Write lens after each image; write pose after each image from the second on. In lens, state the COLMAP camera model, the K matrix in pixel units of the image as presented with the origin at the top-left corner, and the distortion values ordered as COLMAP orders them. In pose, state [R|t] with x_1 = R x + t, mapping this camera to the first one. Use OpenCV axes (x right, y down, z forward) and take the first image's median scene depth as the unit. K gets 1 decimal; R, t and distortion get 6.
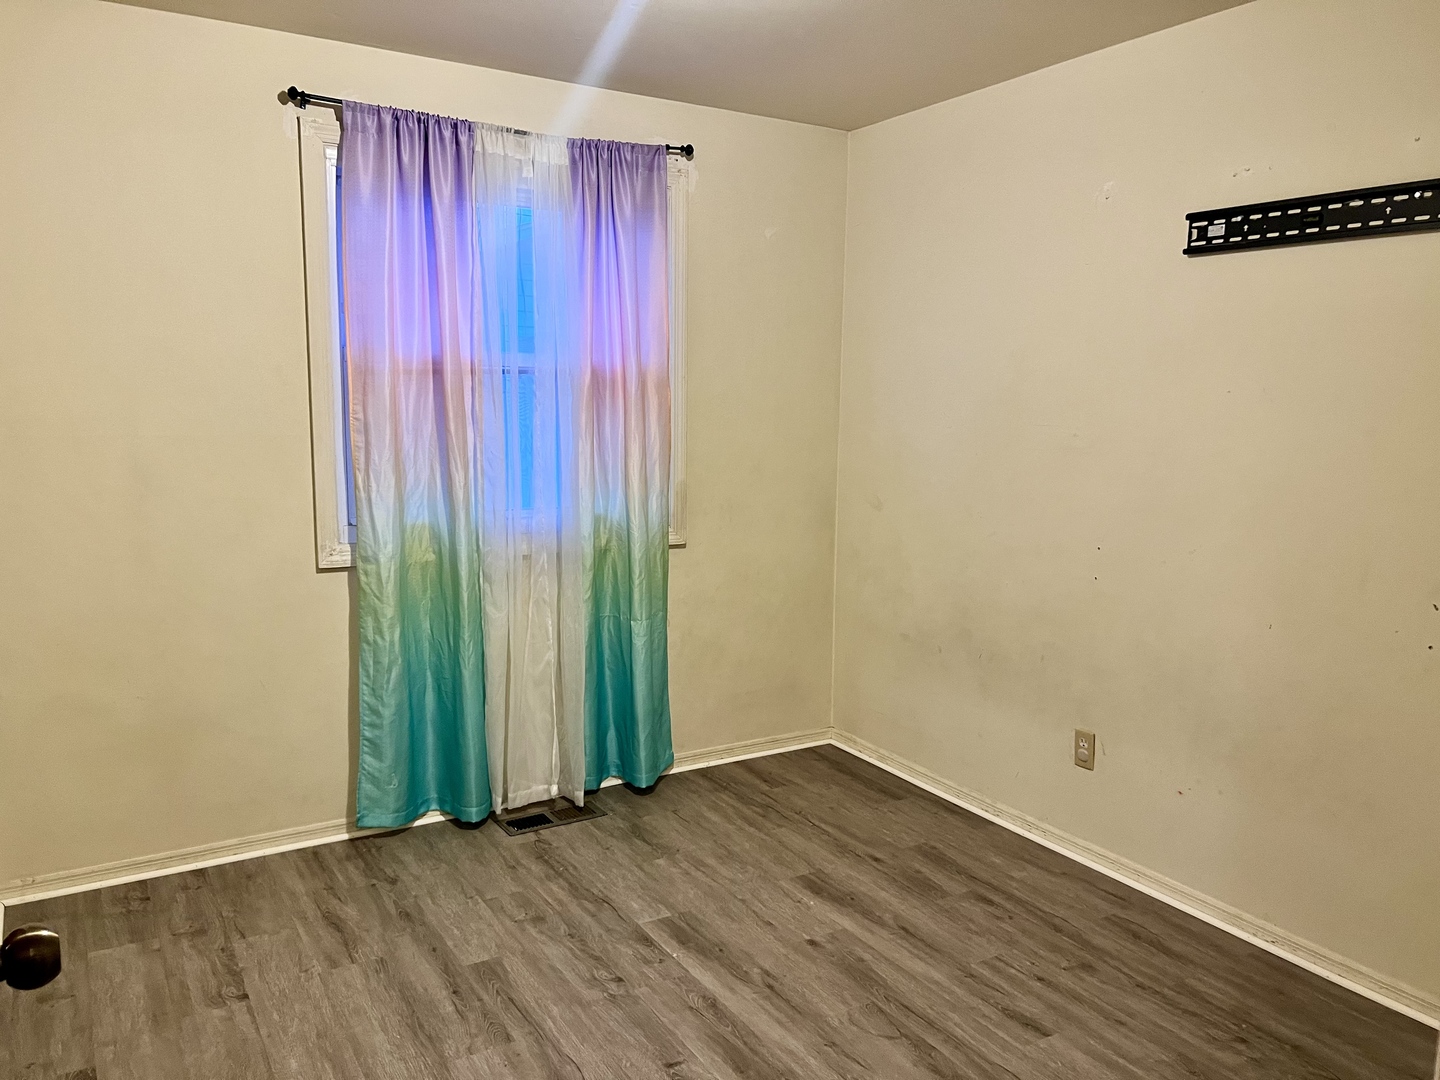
lens RADIAL K [[1085.9, 0, 717.0], [0, 1085.9, 548.8], [0, 0, 1]] dist [0.074957, -0.076174]
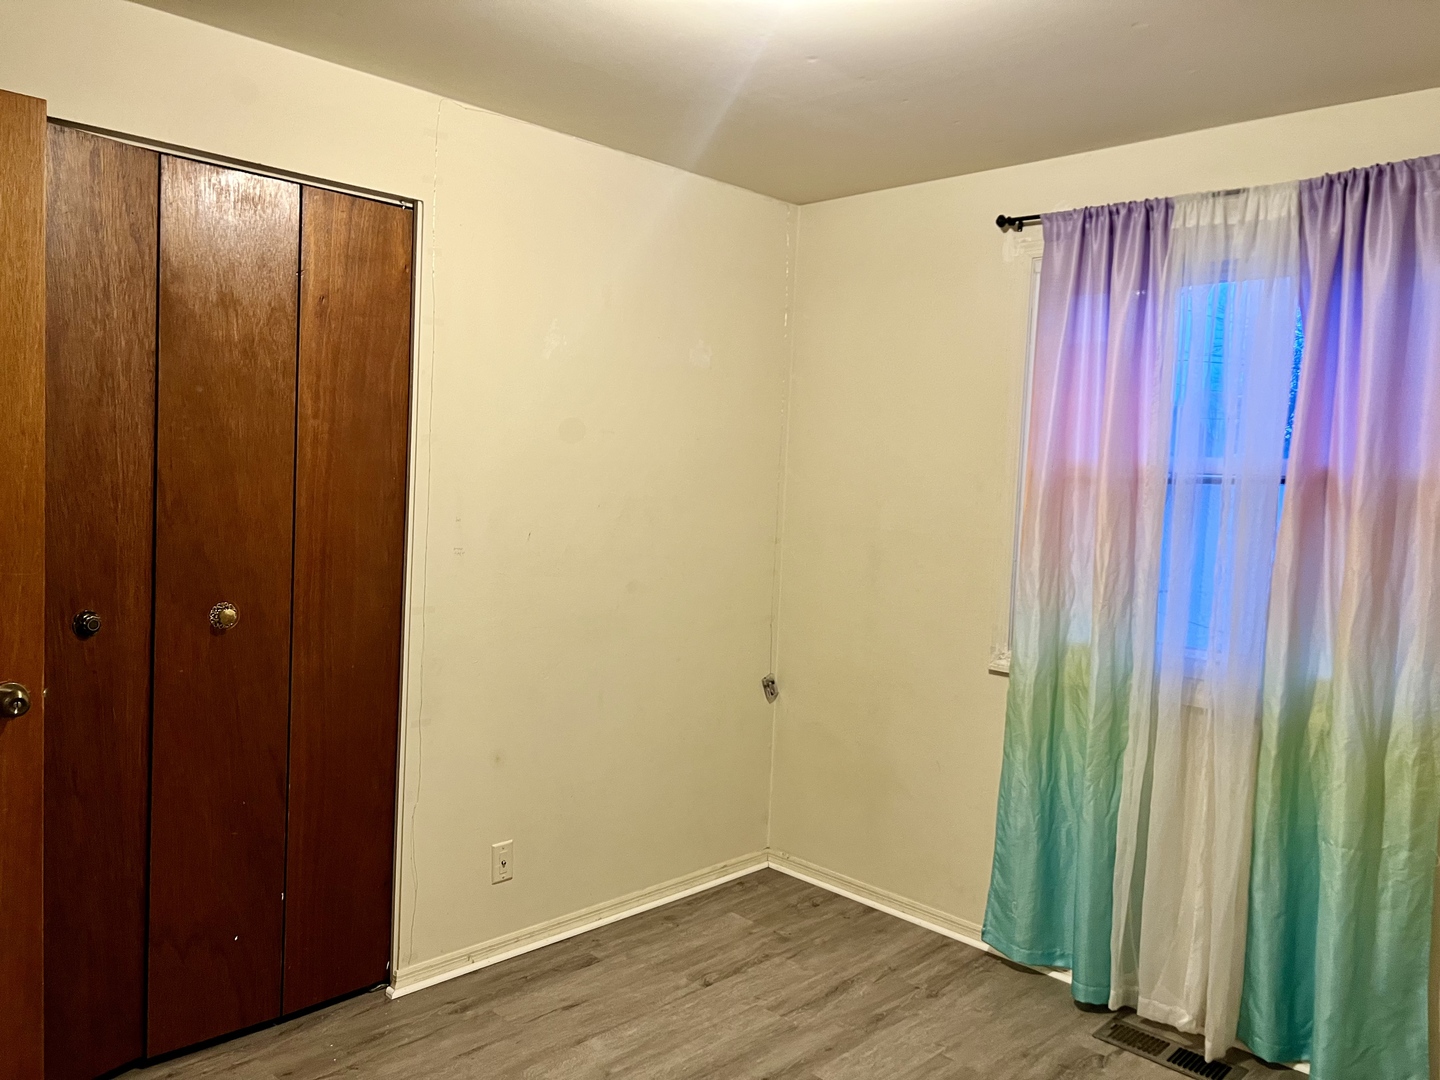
lens RADIAL K [[1085.9, 0, 717.2], [0, 1085.9, 534.7], [0, 0, 1]] dist [0.074957, -0.076174]
pose [[0.253412, 0.059423, -0.965532, 0.562590], [-0.170248, 0.985272, 0.015954, -0.081057], [0.952259, 0.160337, 0.259796, 0.490678]]
